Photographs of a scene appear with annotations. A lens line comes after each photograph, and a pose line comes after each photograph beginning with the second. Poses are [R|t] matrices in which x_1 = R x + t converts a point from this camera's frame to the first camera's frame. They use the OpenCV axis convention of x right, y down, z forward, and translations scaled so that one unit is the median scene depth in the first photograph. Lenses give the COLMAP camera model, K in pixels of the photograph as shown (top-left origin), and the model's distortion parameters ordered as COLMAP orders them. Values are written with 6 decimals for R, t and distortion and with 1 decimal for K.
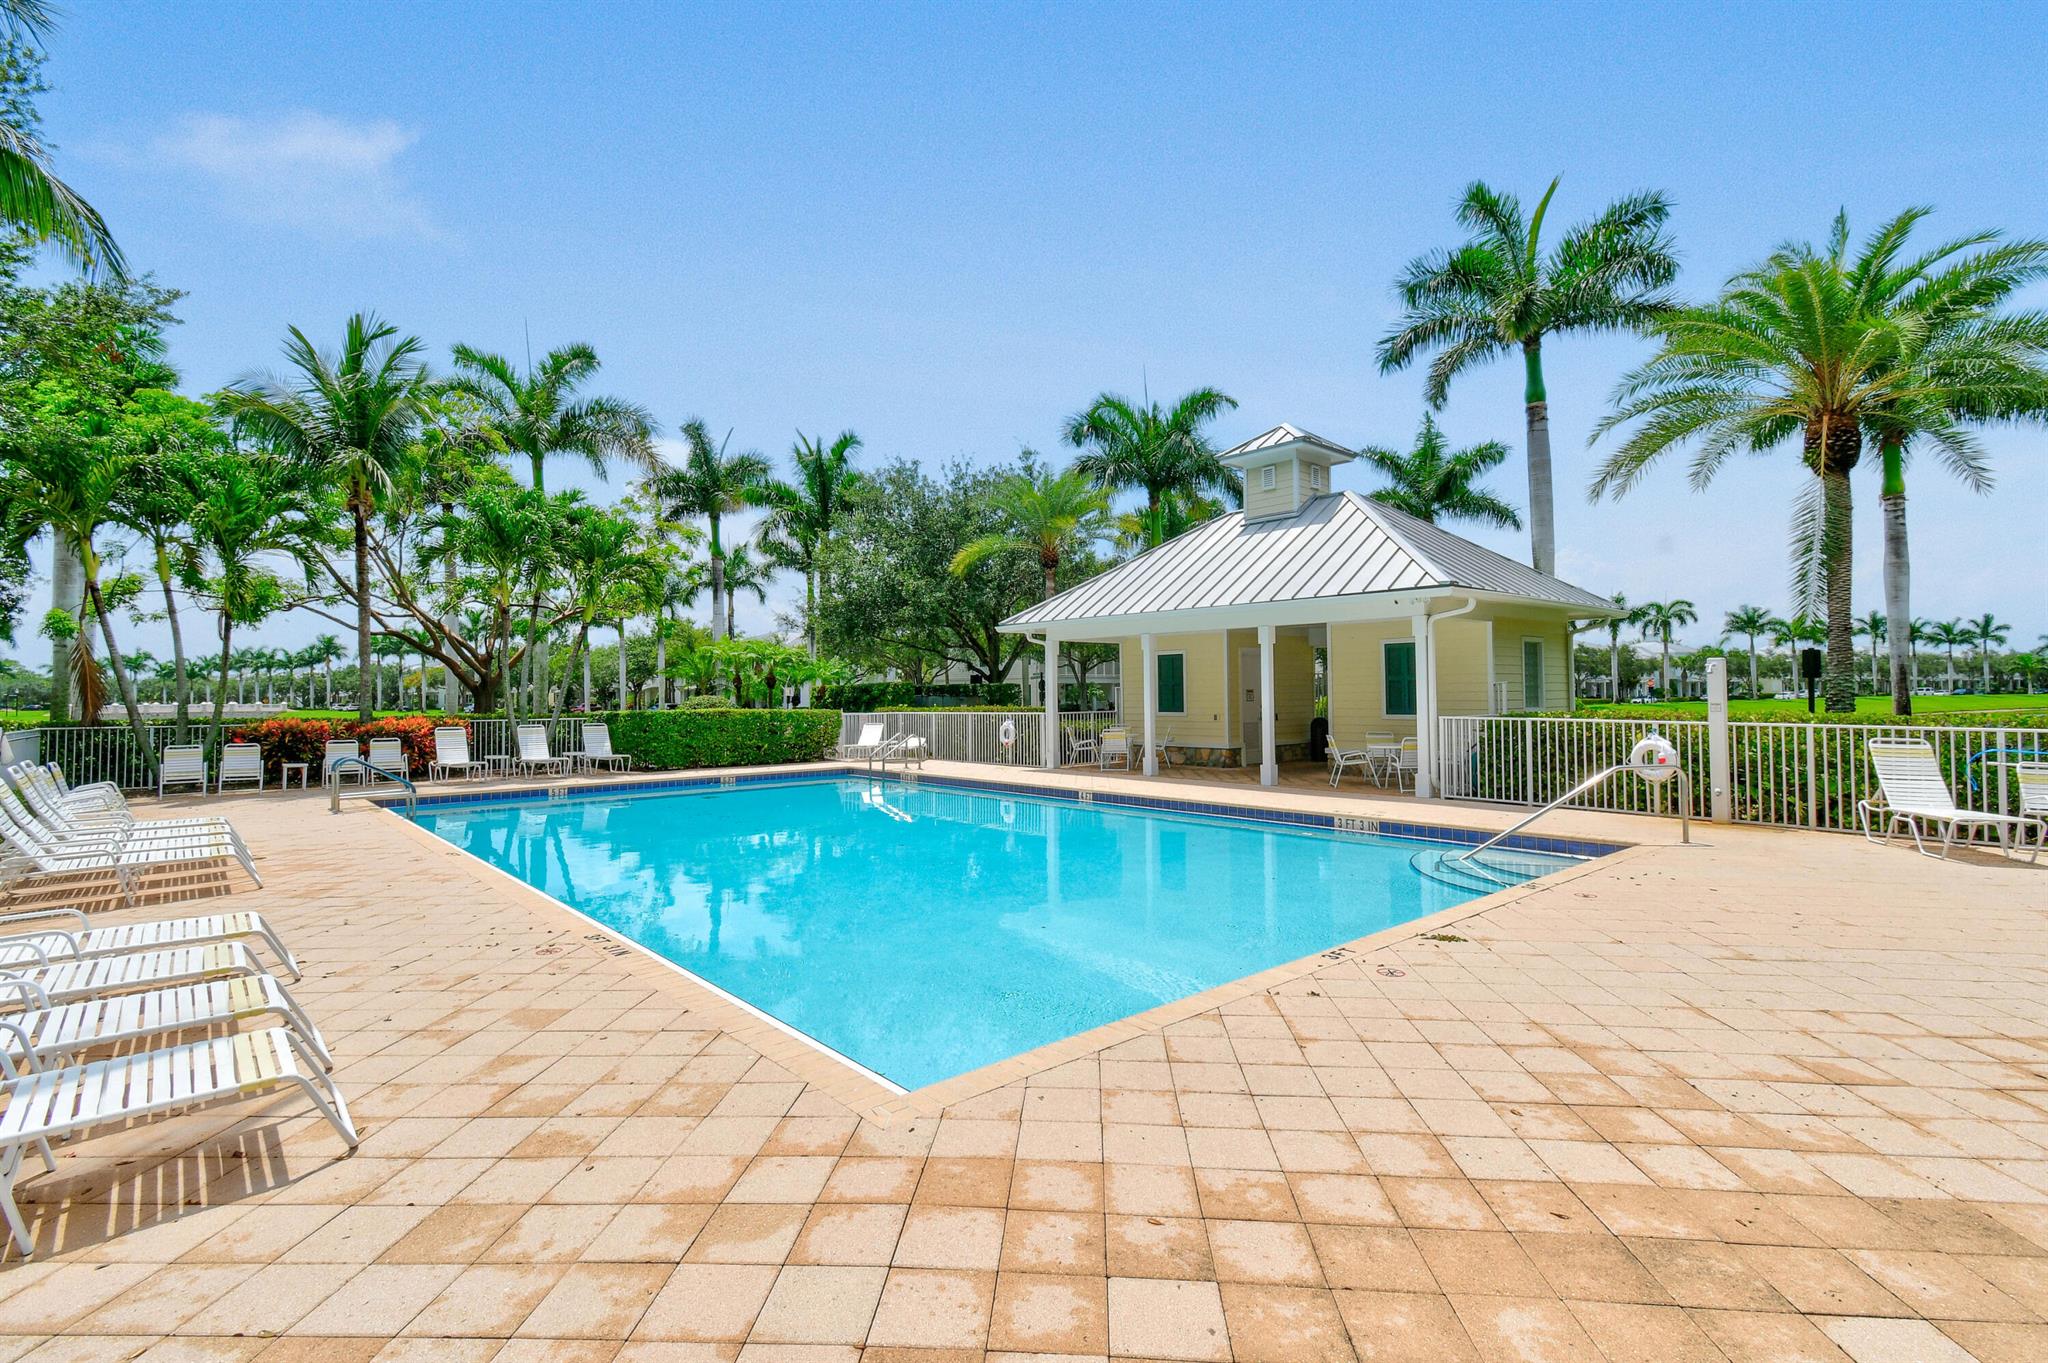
lens RADIAL K [[919.8, 0, 1035.2], [0, 919.8, 665.1], [0, 0, 1]] dist [0.013623, -0.000447]
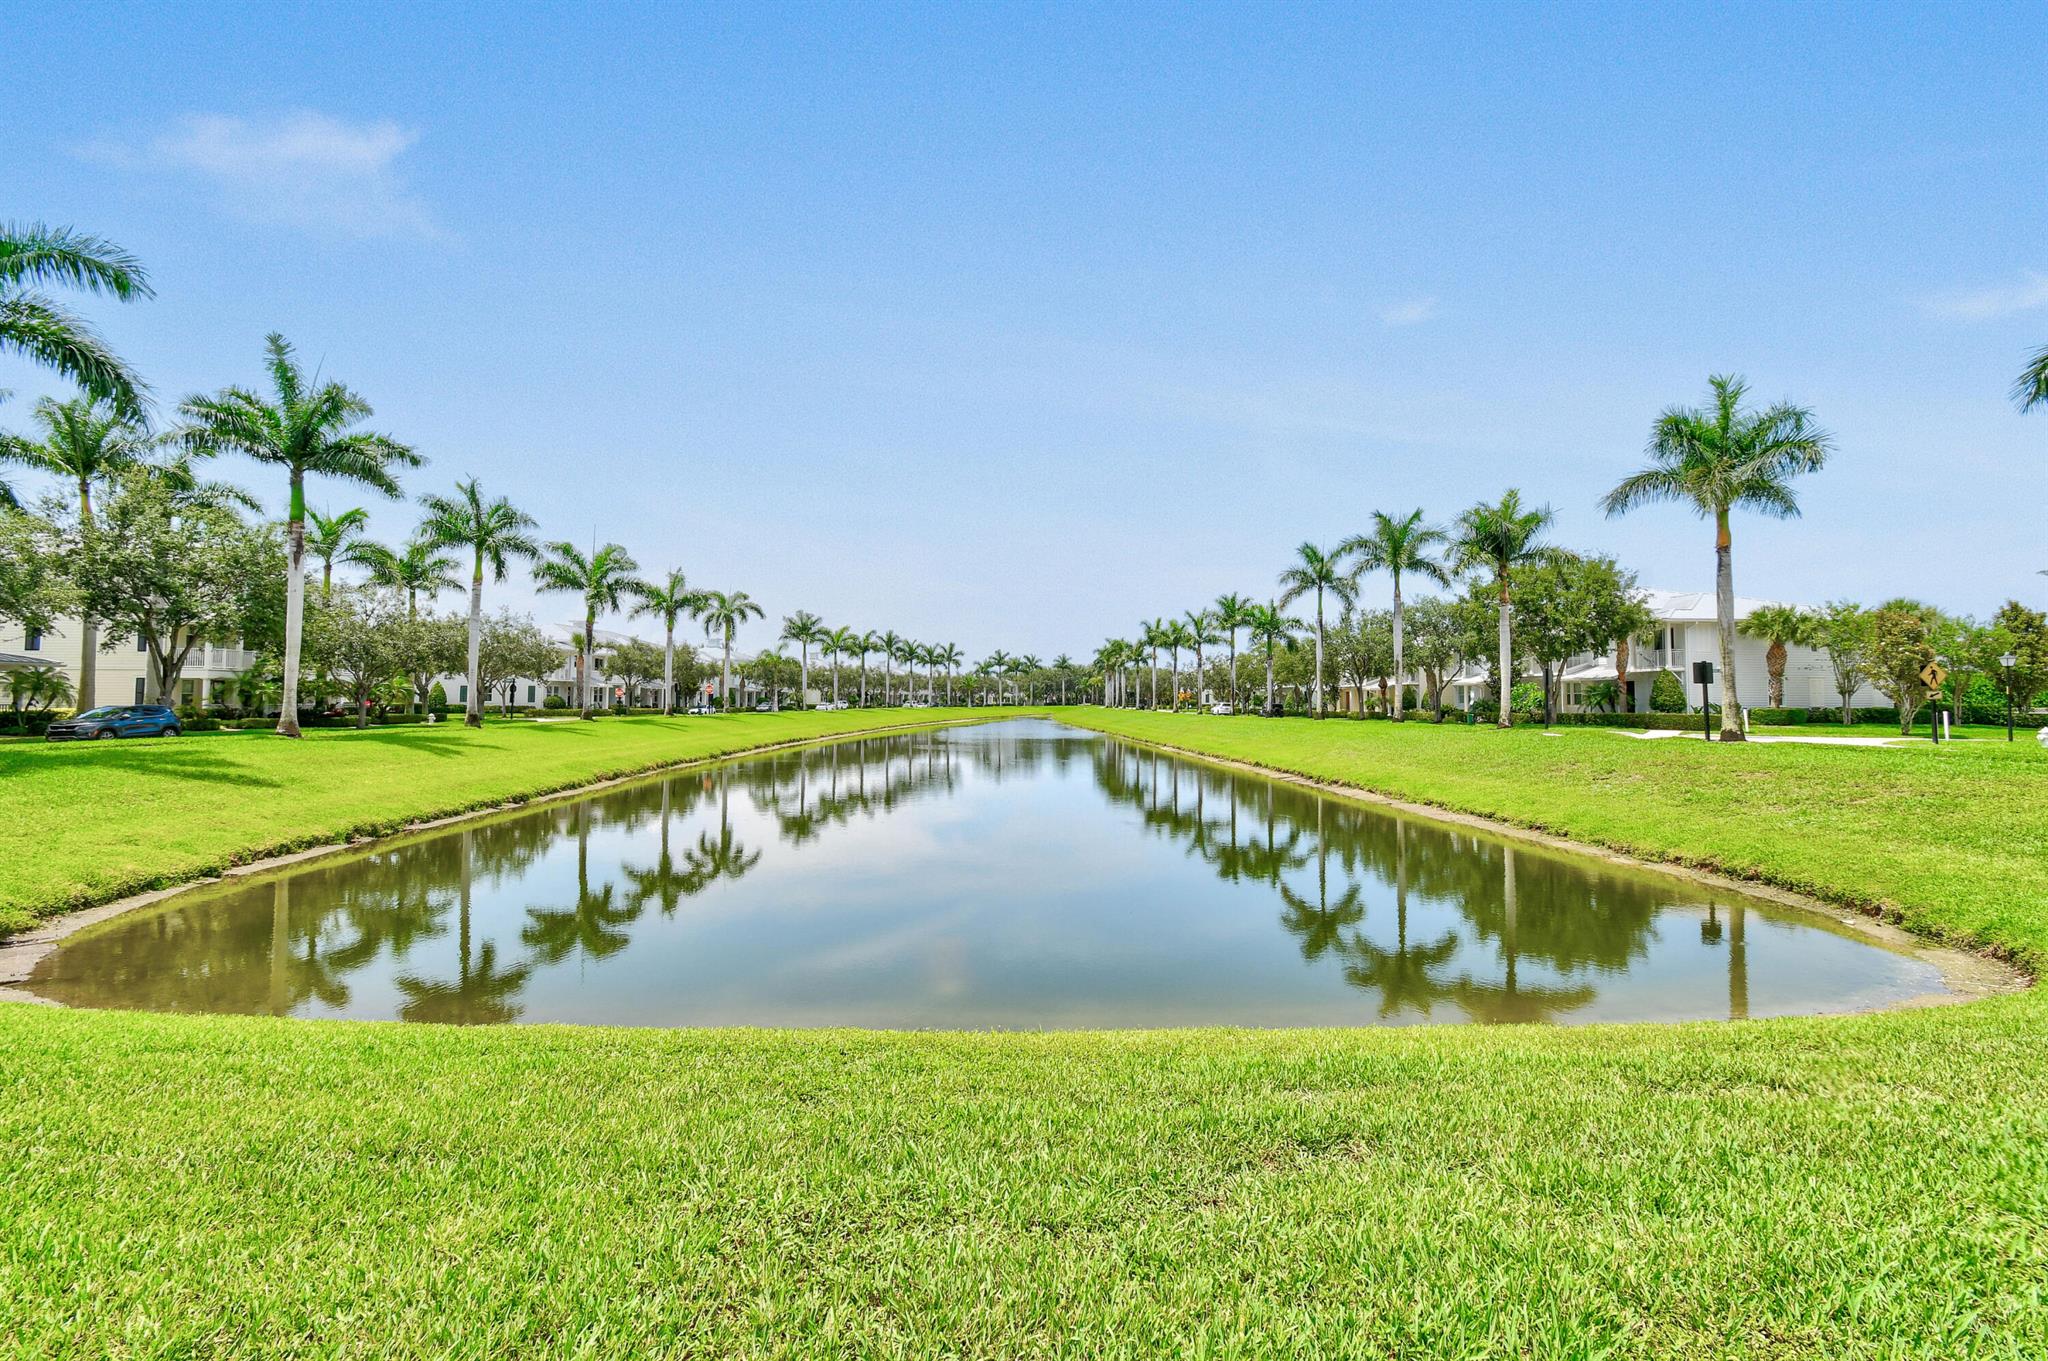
lens RADIAL K [[919.8, 0, 1035.2], [0, 919.8, 664.1], [0, 0, 1]] dist [0.013623, -0.000447]
pose [[0.604522, 0.048717, 0.795097, 0.154585], [-0.042933, 0.998670, -0.028547, 0.005820], [-0.795430, -0.016879, 0.605810, 0.224342]]
